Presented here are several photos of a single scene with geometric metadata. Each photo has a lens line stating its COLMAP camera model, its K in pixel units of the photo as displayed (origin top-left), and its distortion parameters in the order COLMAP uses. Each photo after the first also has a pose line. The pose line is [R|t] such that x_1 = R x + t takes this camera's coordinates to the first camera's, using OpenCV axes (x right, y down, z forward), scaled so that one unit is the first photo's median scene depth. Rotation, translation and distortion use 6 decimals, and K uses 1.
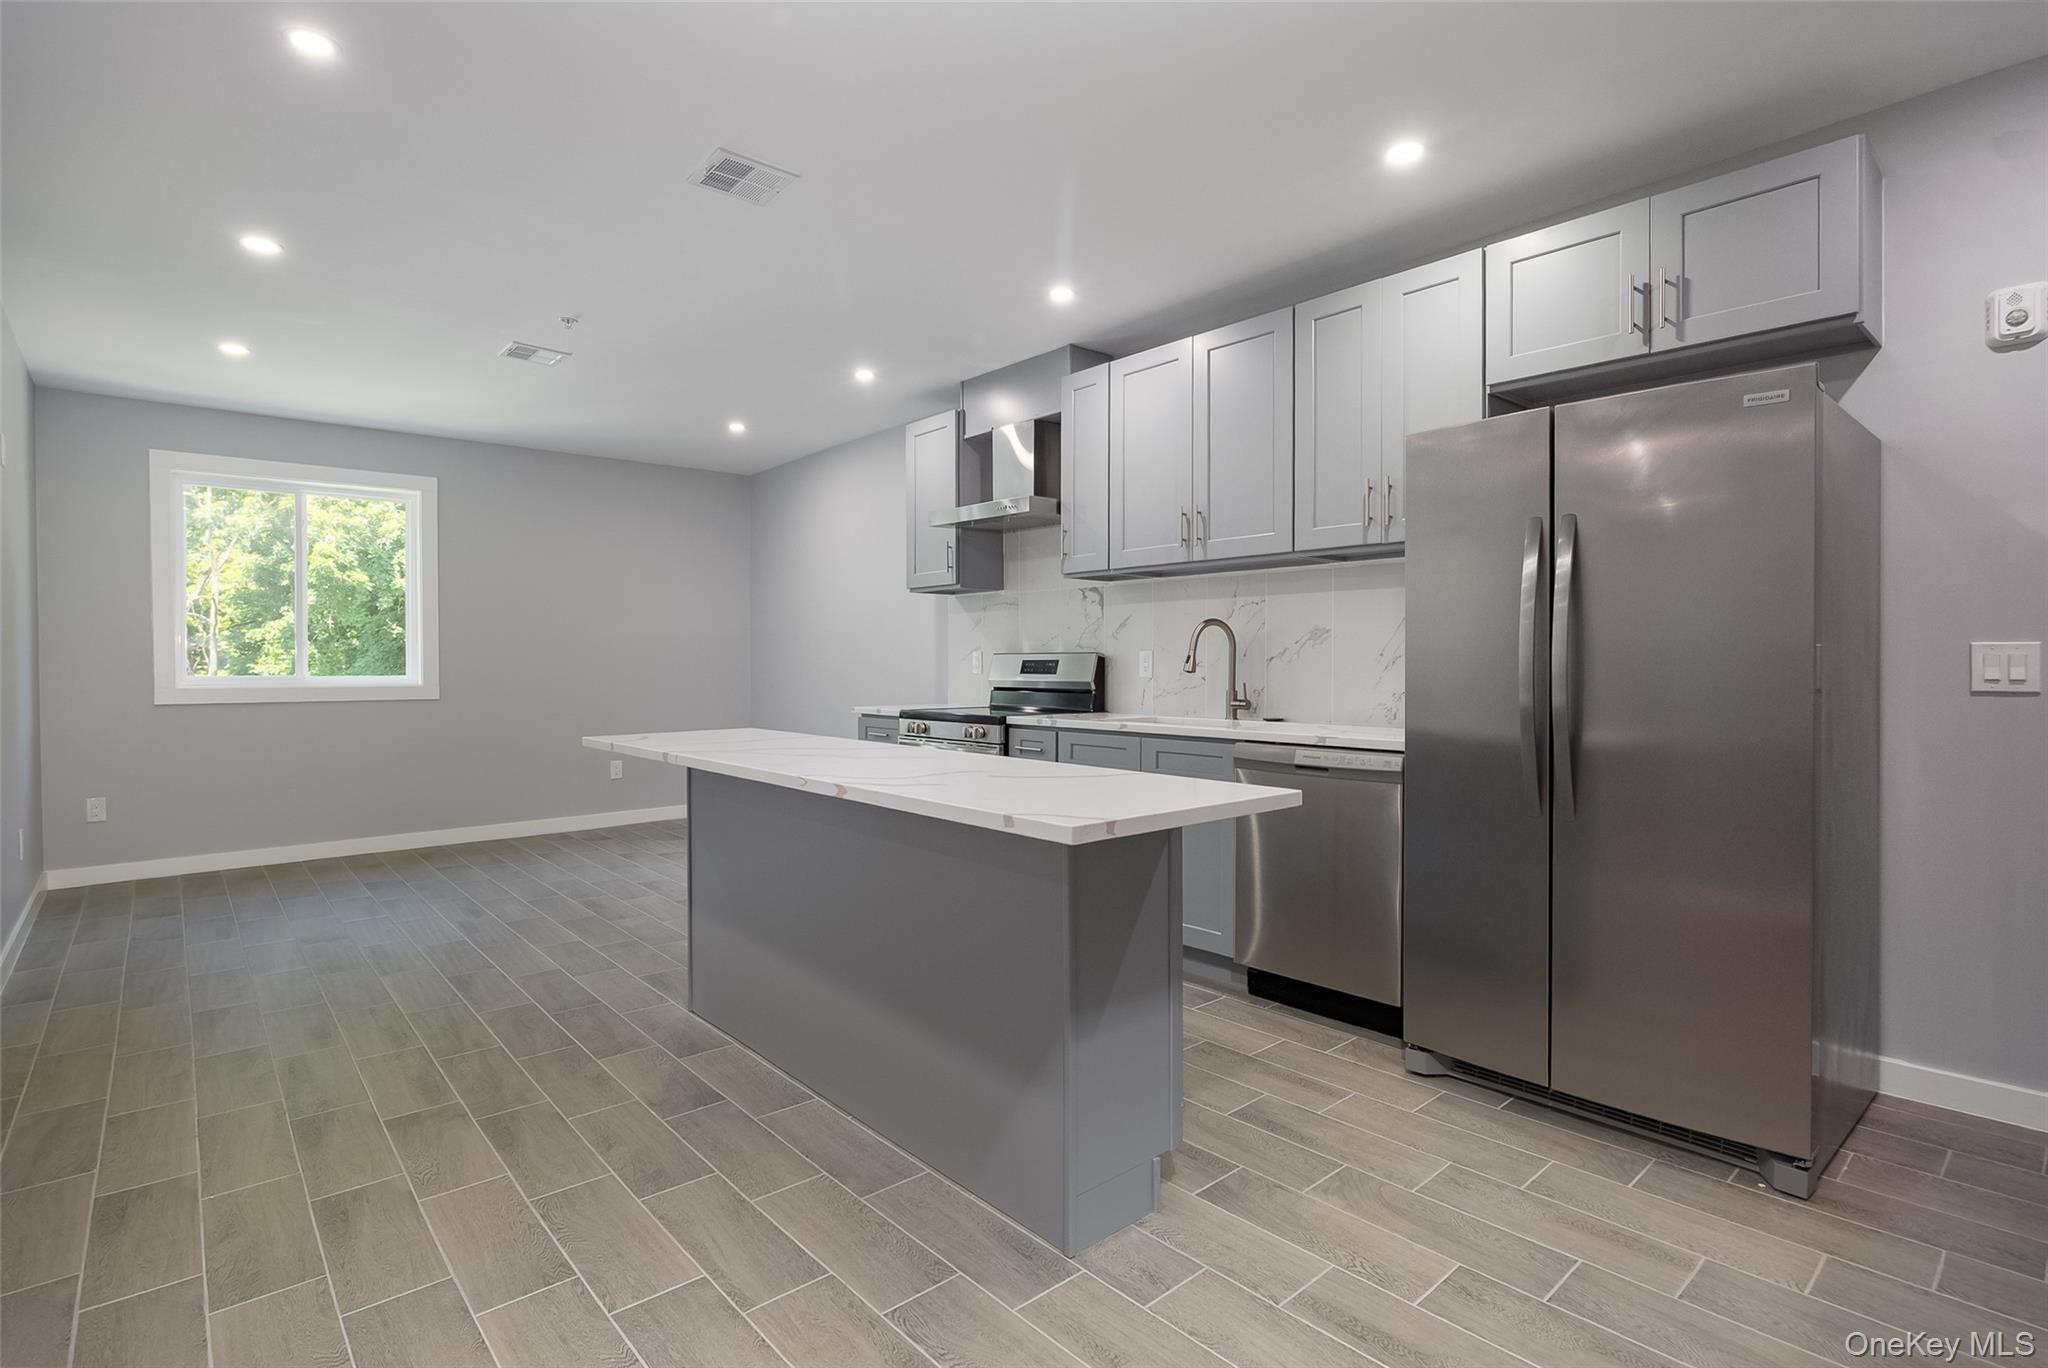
lens RADIAL K [[1025.8, 0, 1025.3], [0, 1025.8, 671.6], [0, 0, 1]] dist [-0.015289, -0.000016]
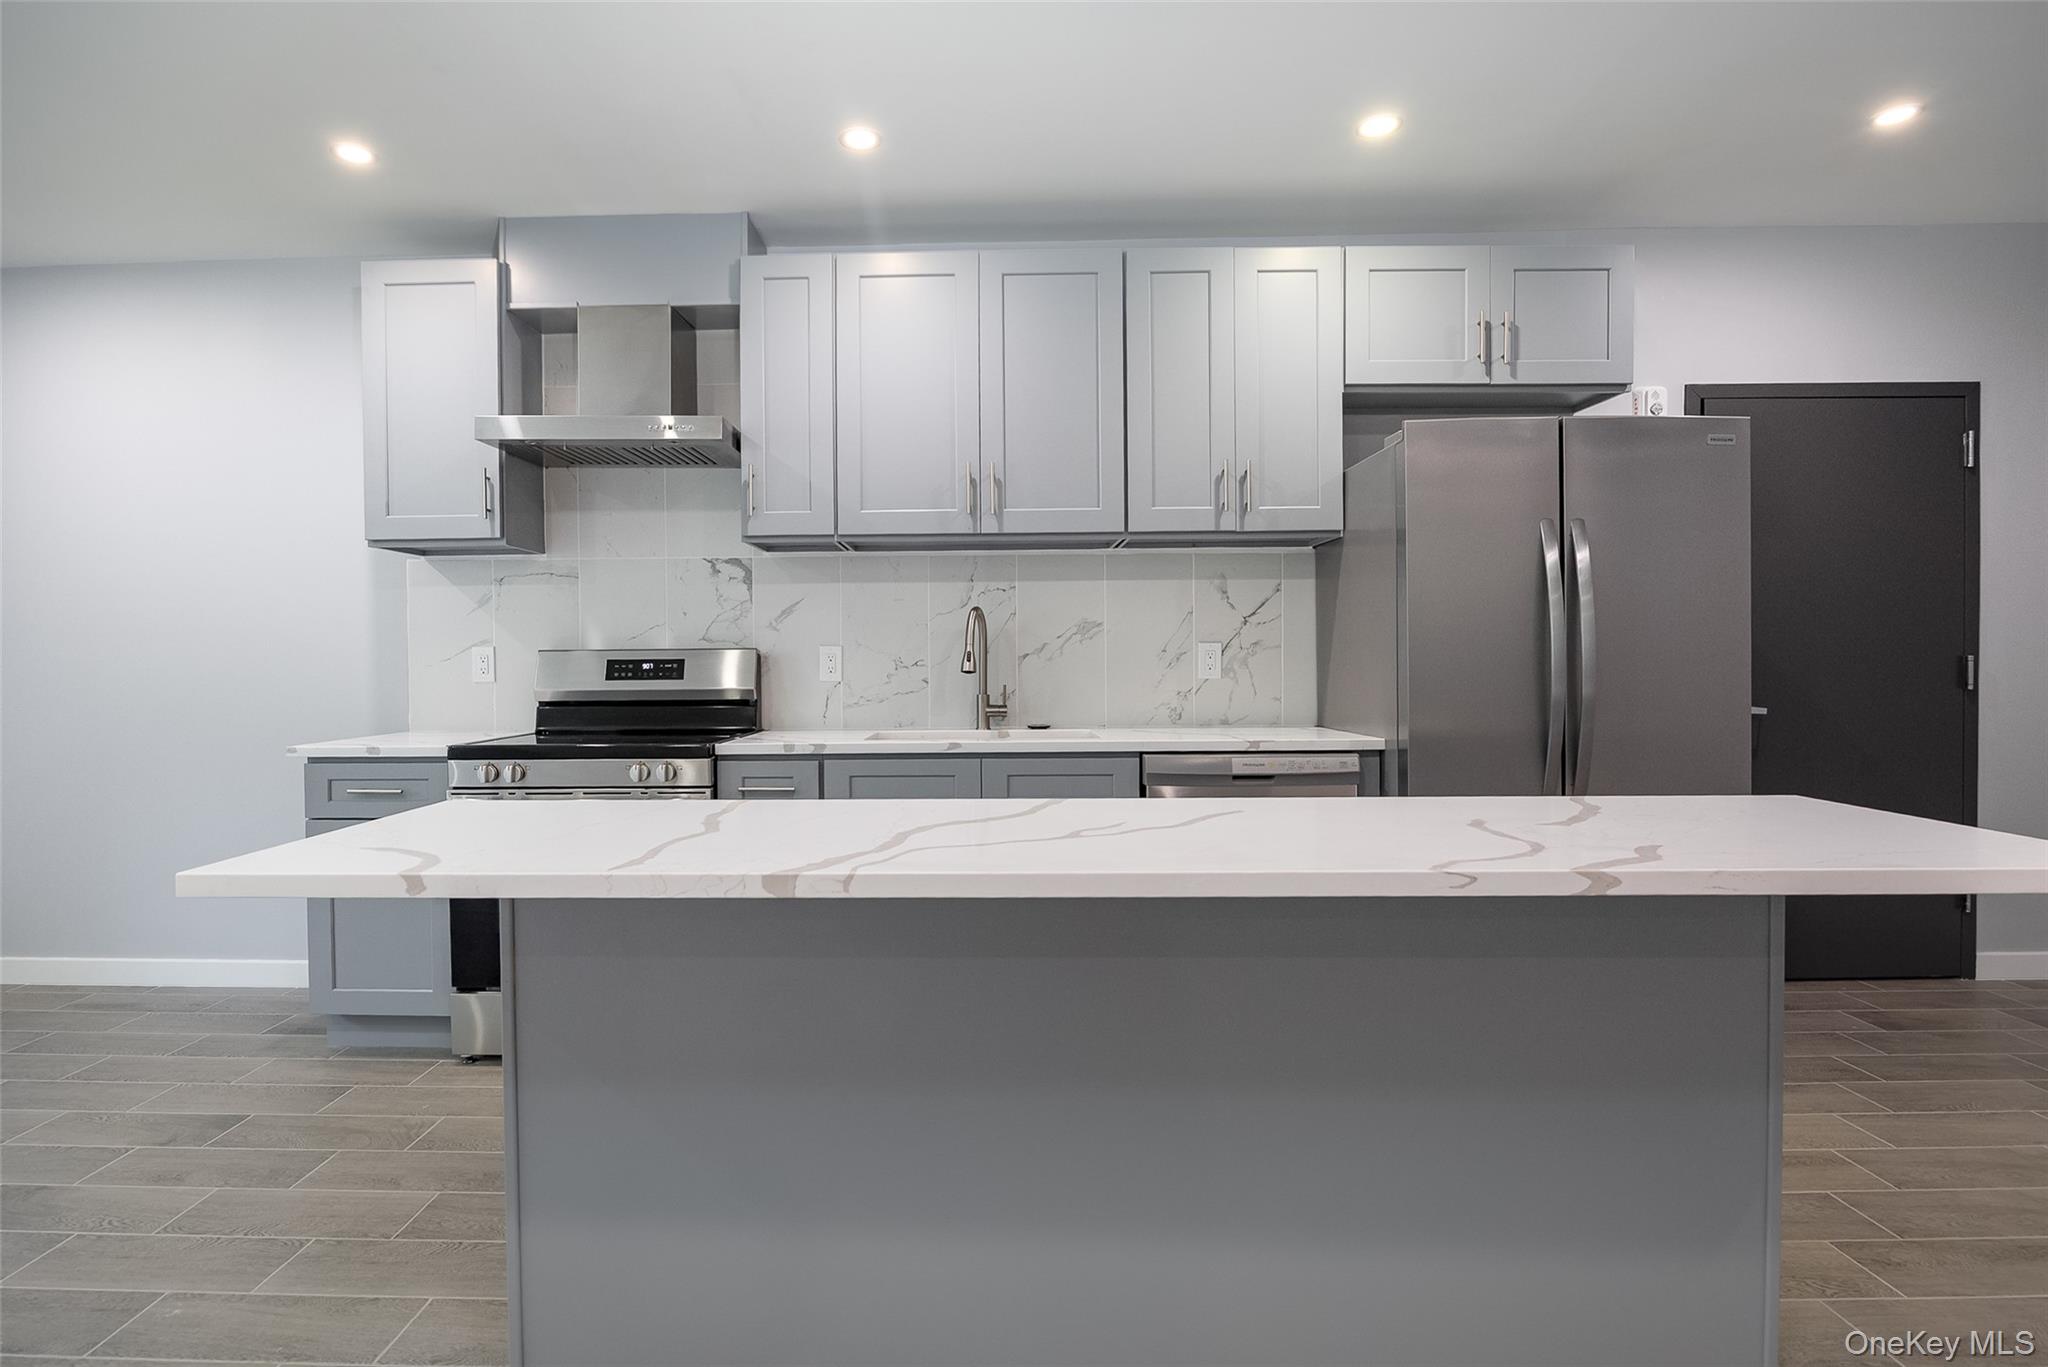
lens RADIAL K [[1025.8, 0, 975.7], [0, 1025.8, 676.2], [0, 0, 1]] dist [-0.015289, -0.000016]
pose [[0.664802, -0.014484, 0.746880, -0.424295], [0.014066, 0.999877, 0.006870, -0.002065], [-0.746888, 0.005939, 0.664924, 0.460235]]
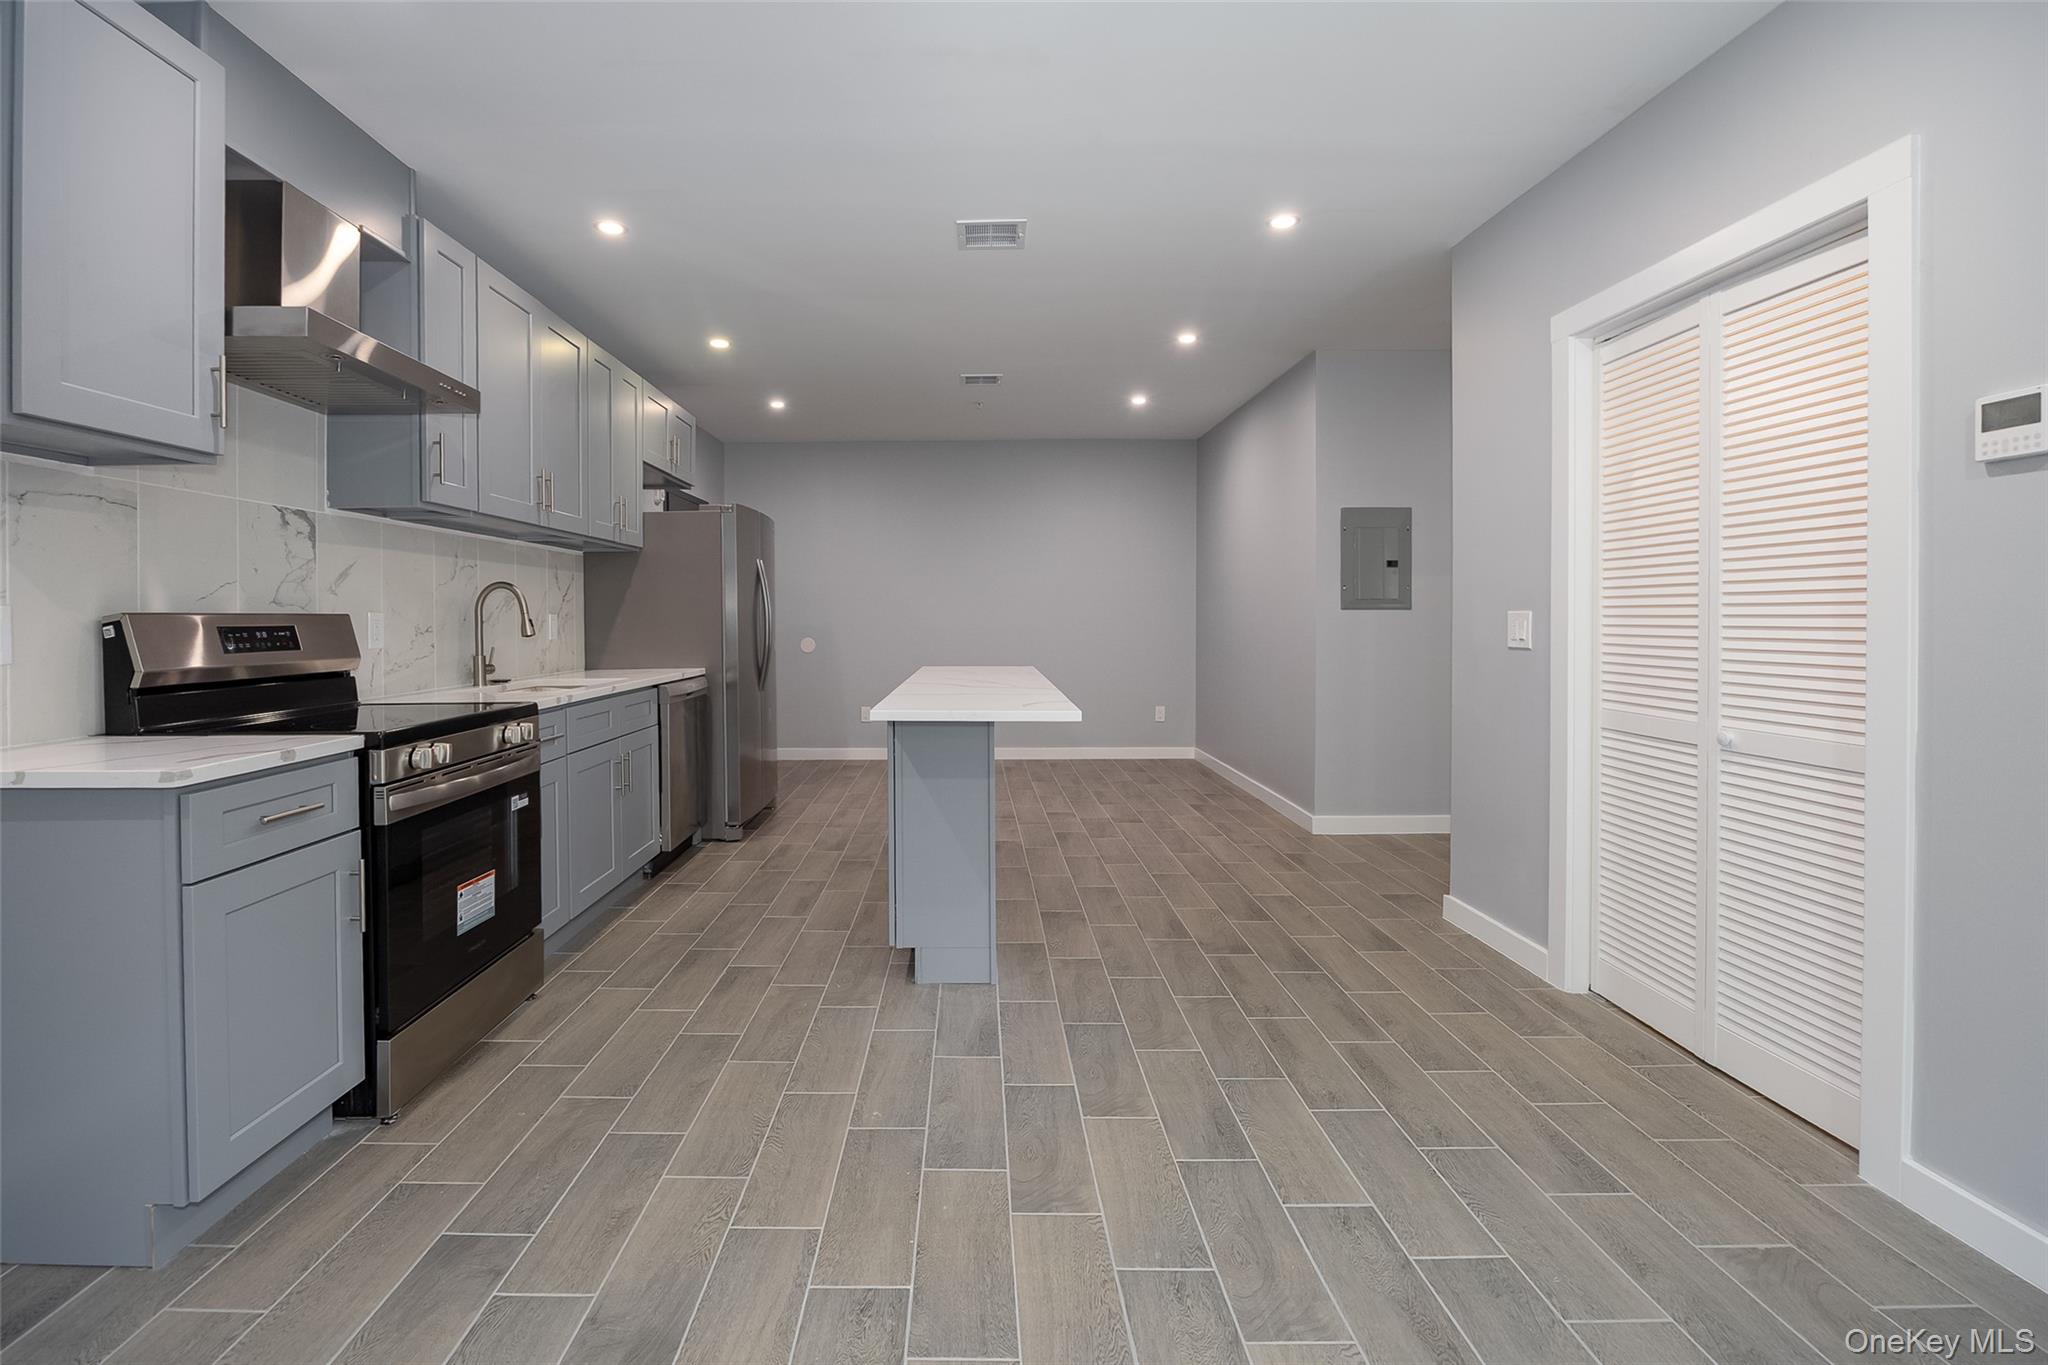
lens RADIAL K [[887.1, 0, 959.9], [0, 887.1, 627.7], [0, 0, 1]] dist [-0.000629, -0.000039]
pose [[-0.747381, -0.001698, 0.664394, -0.702131], [0.011879, 0.999803, 0.015917, -0.016513], [-0.664290, 0.019788, -0.747213, 1.338655]]
